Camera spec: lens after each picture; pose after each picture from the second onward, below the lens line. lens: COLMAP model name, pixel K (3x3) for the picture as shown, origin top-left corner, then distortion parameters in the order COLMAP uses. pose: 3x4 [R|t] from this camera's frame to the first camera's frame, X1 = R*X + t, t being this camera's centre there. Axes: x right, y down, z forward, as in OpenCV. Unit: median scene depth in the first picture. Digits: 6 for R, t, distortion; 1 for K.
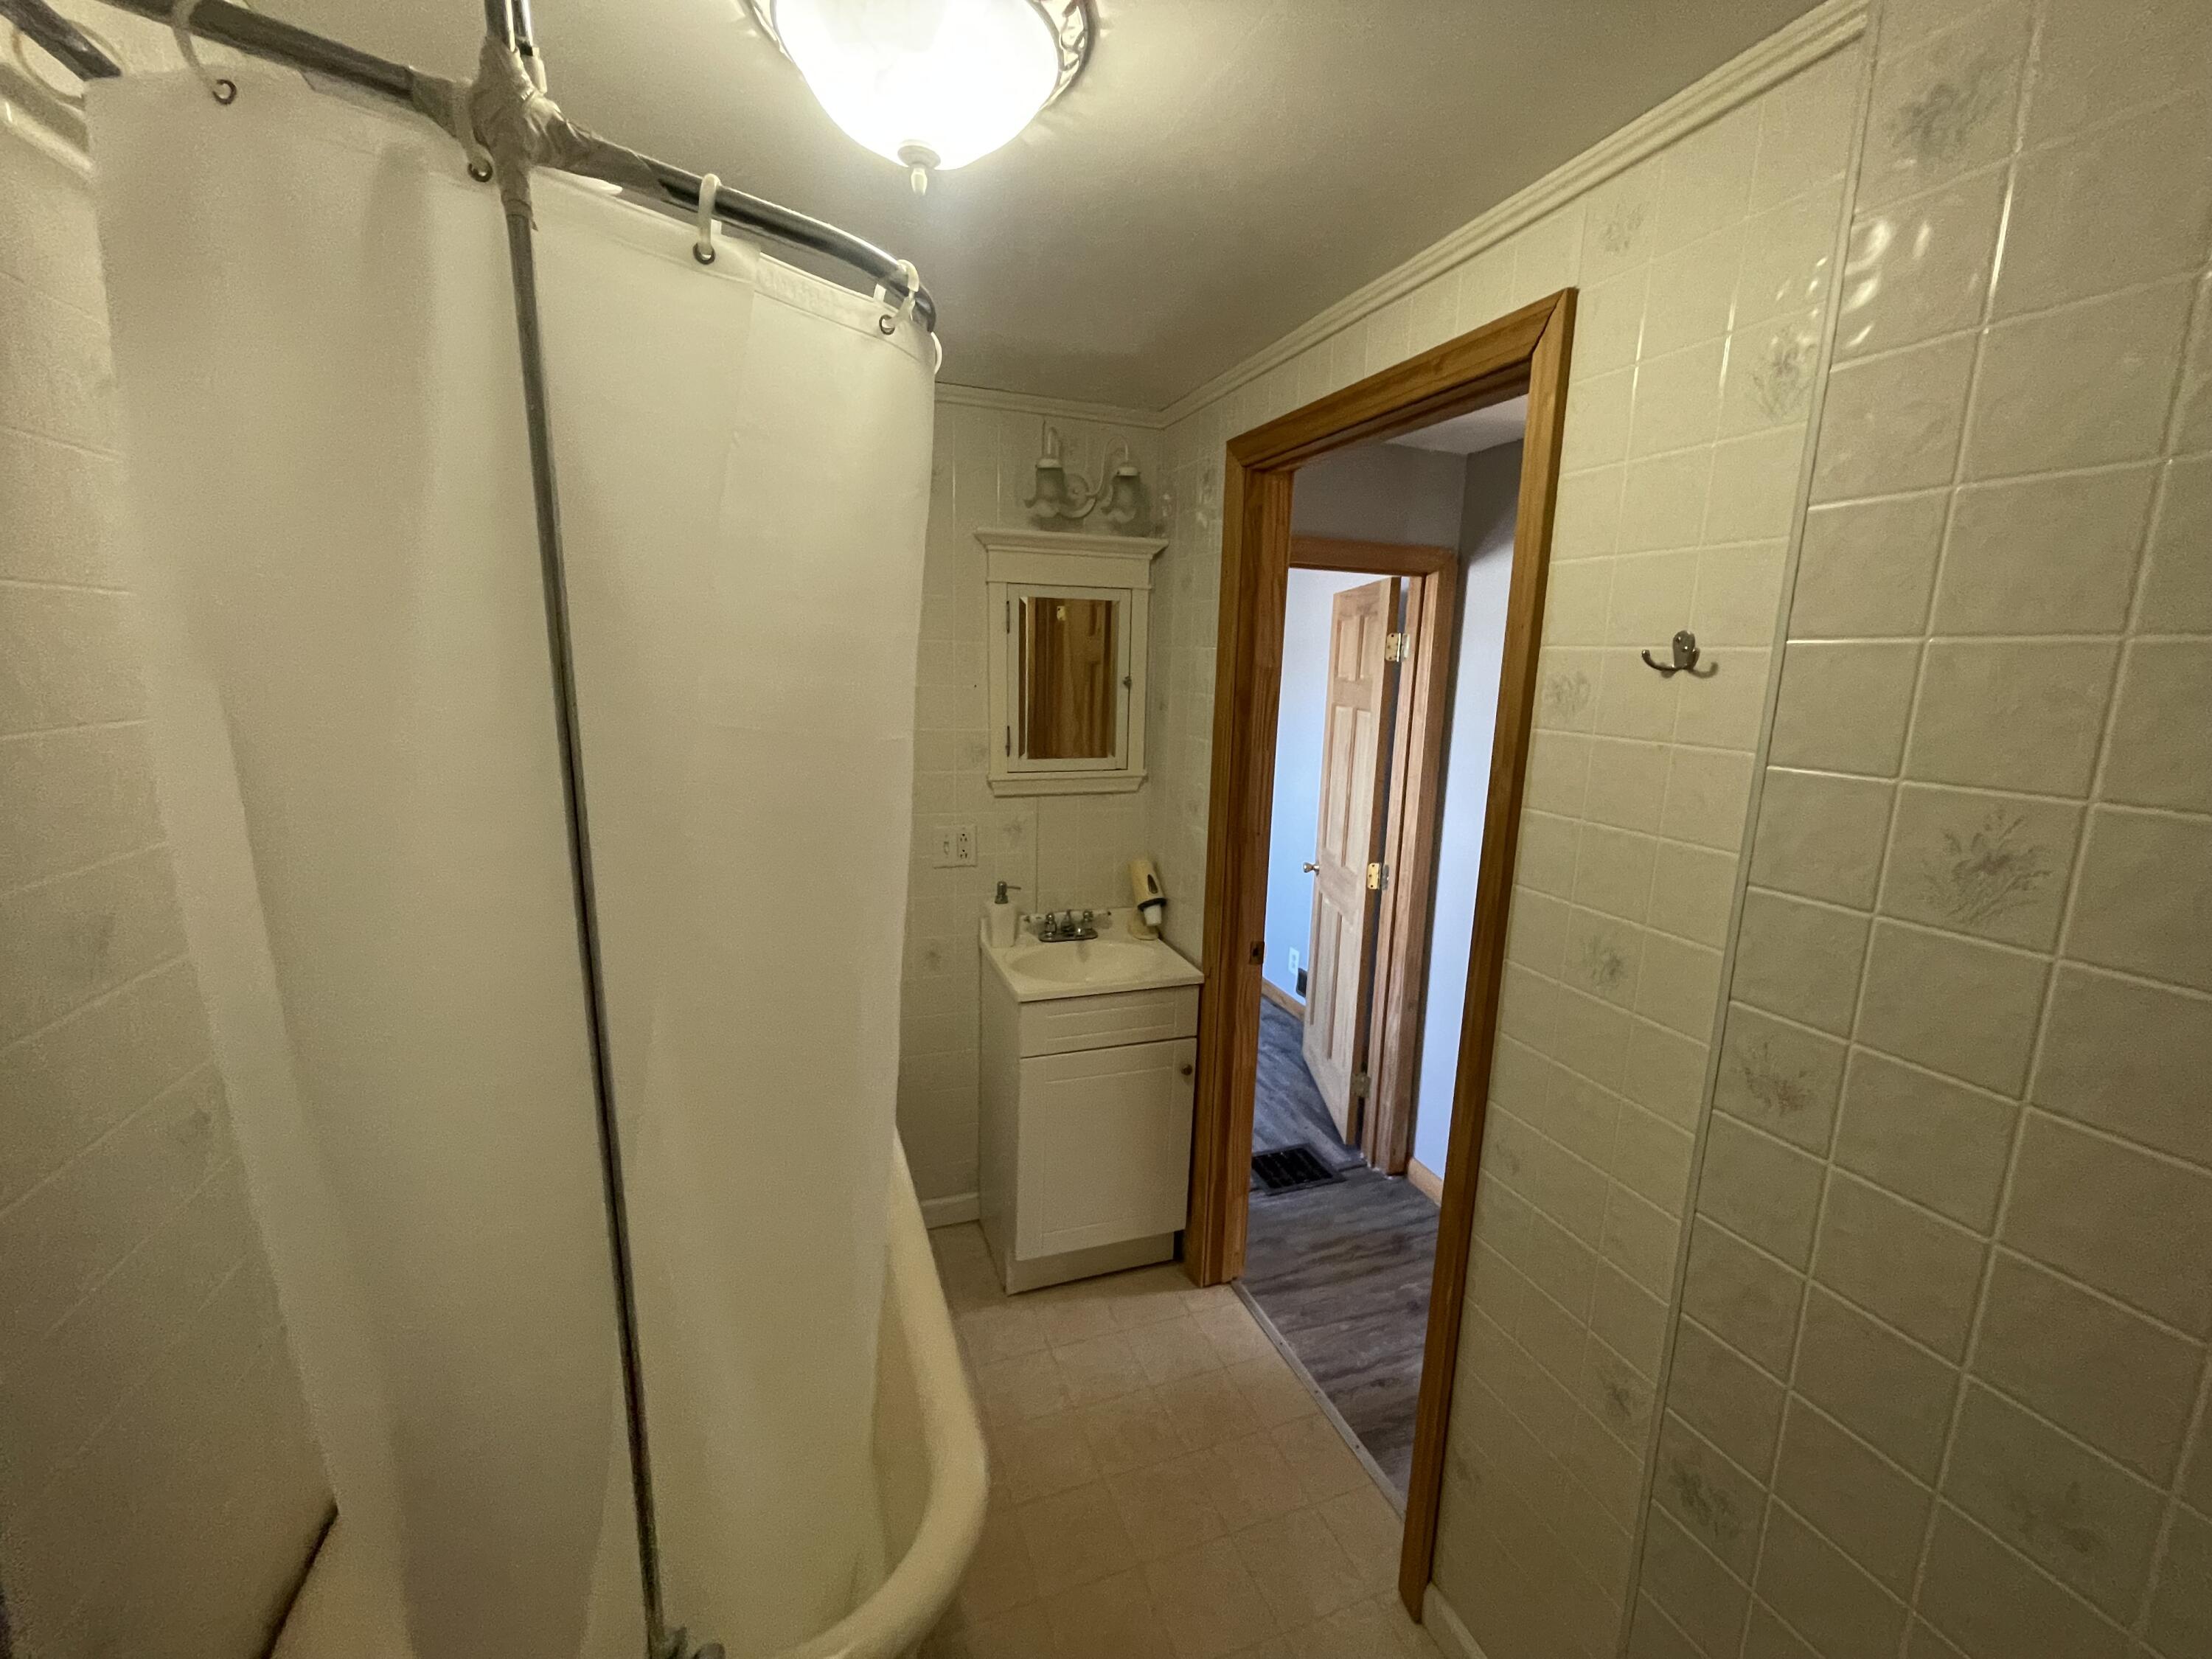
lens RADIAL K [[889.7, 0, 1101.4], [0, 889.7, 827.1], [0, 0, 1]] dist [0.010548, 0.000095]
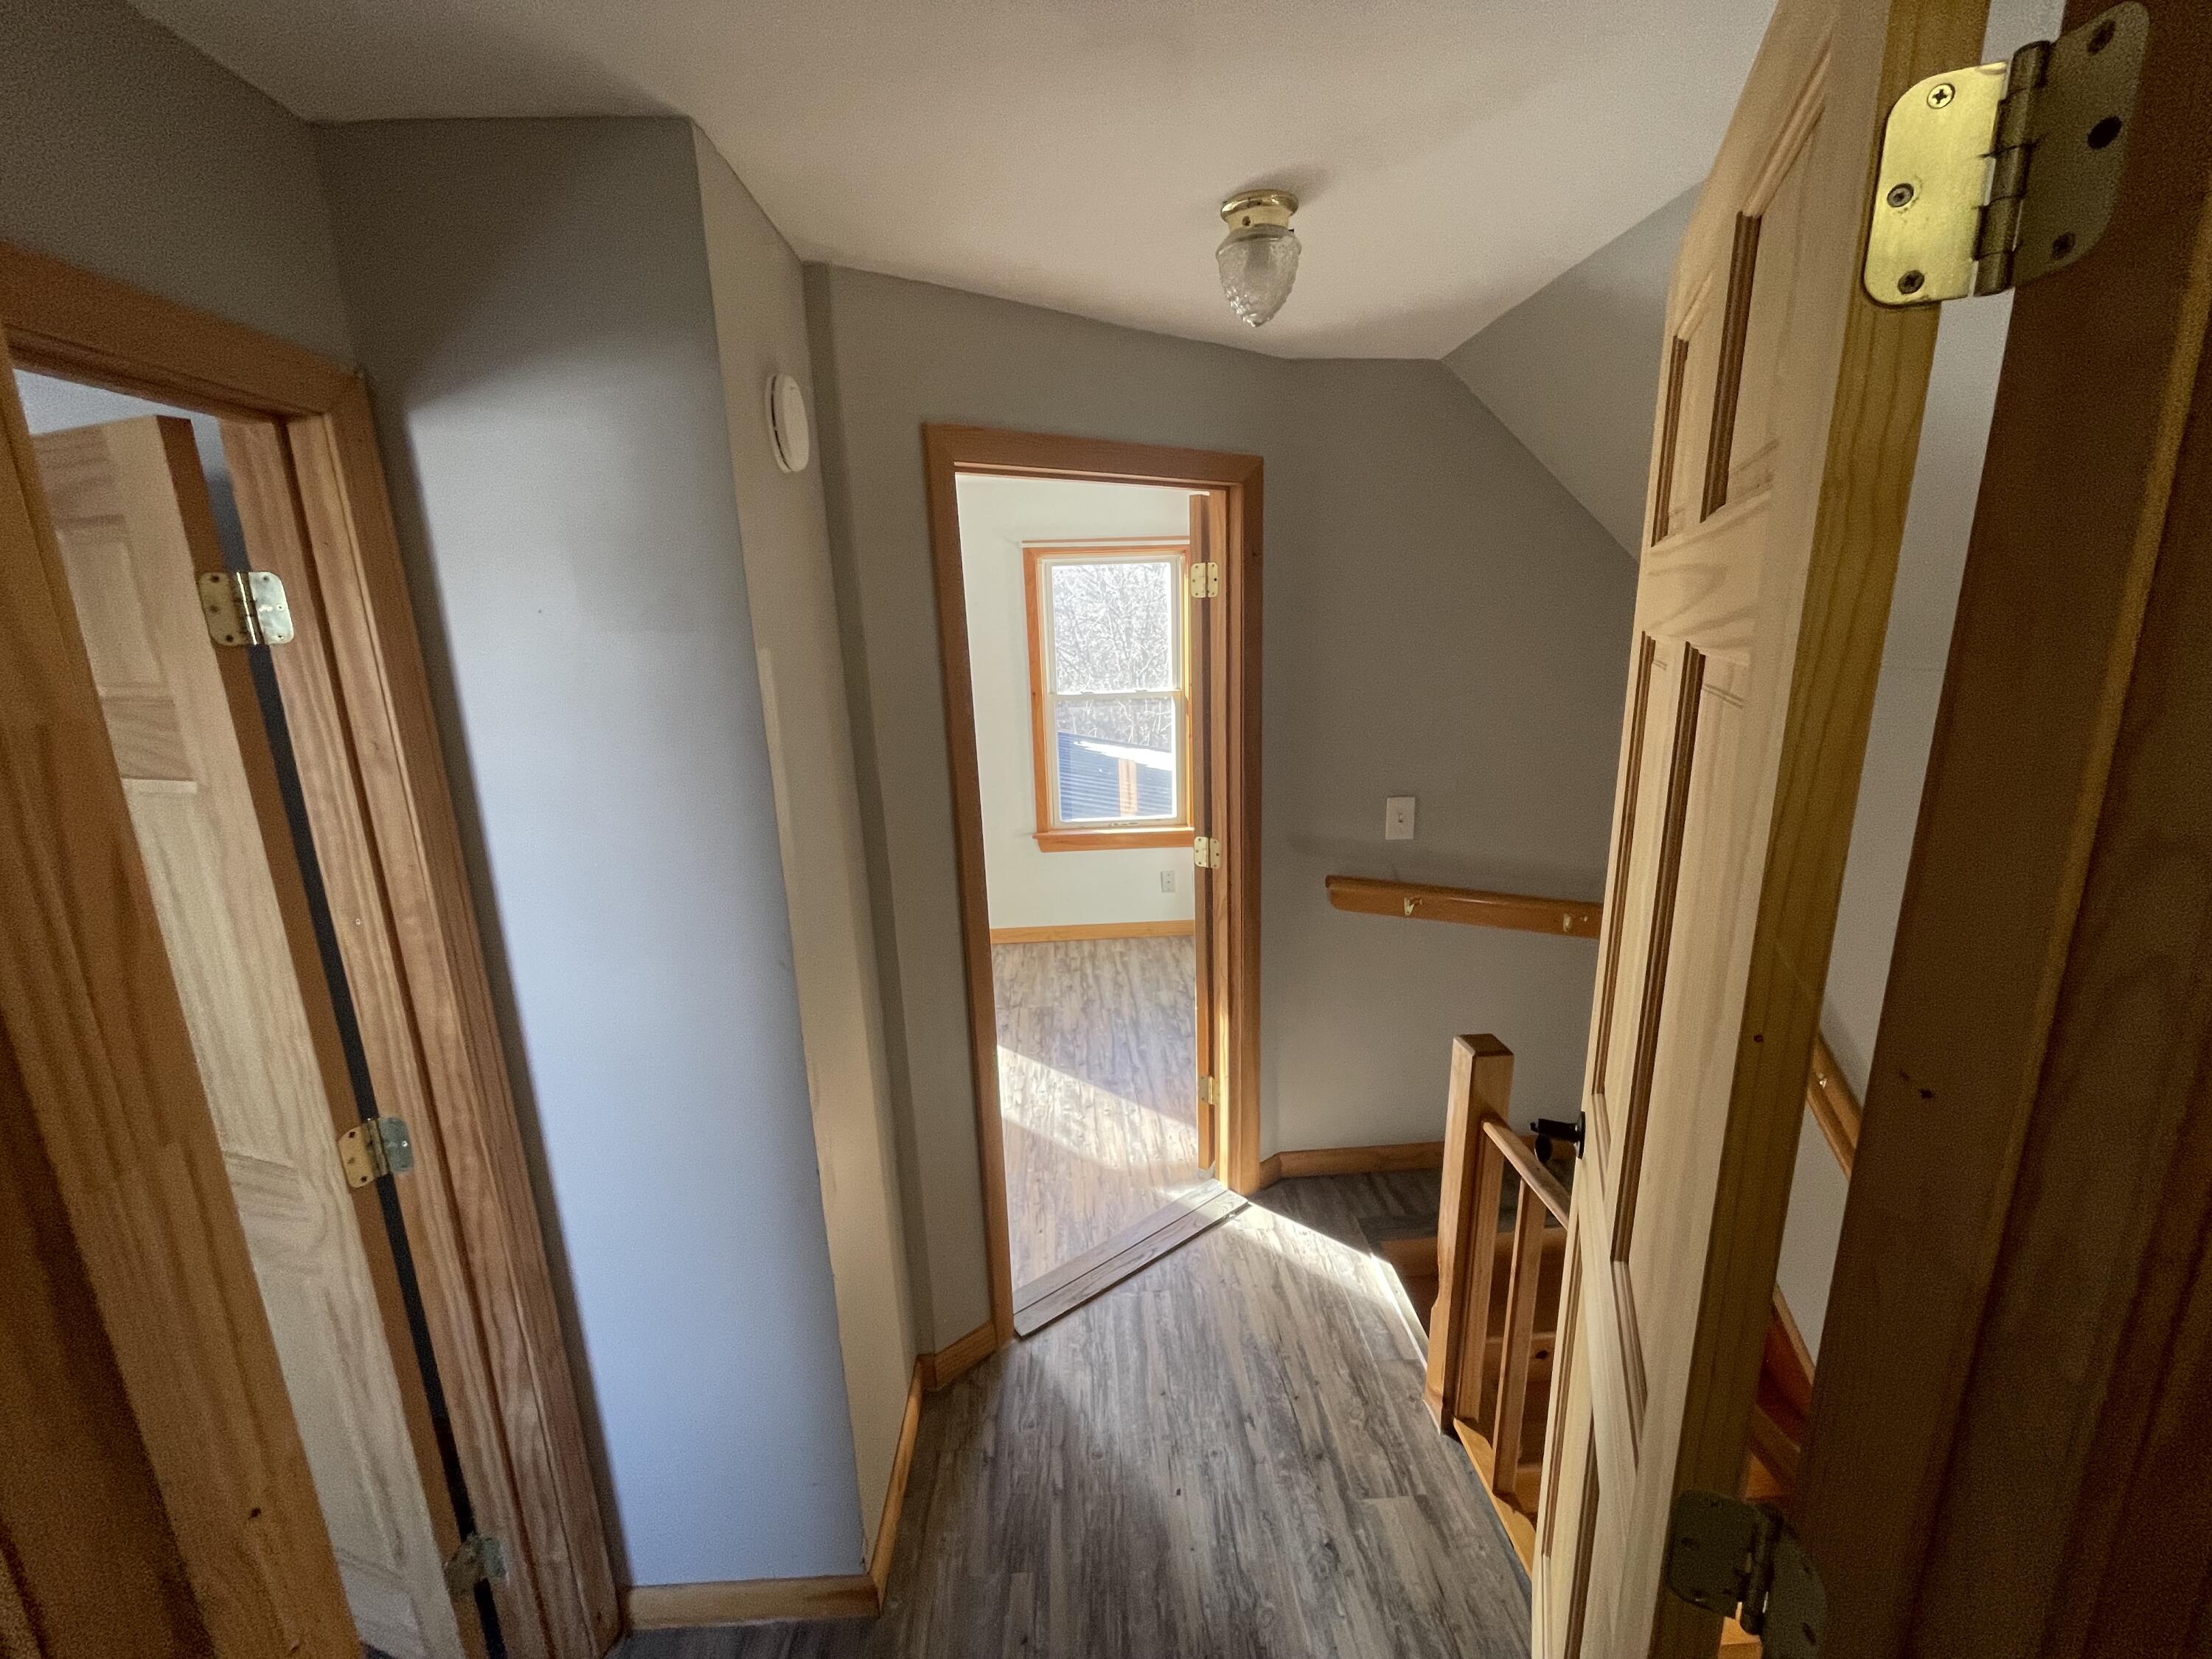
lens RADIAL K [[889.7, 0, 1113.6], [0, 889.7, 842.4], [0, 0, 1]] dist [0.010548, 0.000095]
pose [[0.304305, -0.251720, 0.918714, 0.062582], [0.211938, 0.958171, 0.192331, -0.099989], [-0.928698, 0.136183, 0.344926, 0.525663]]
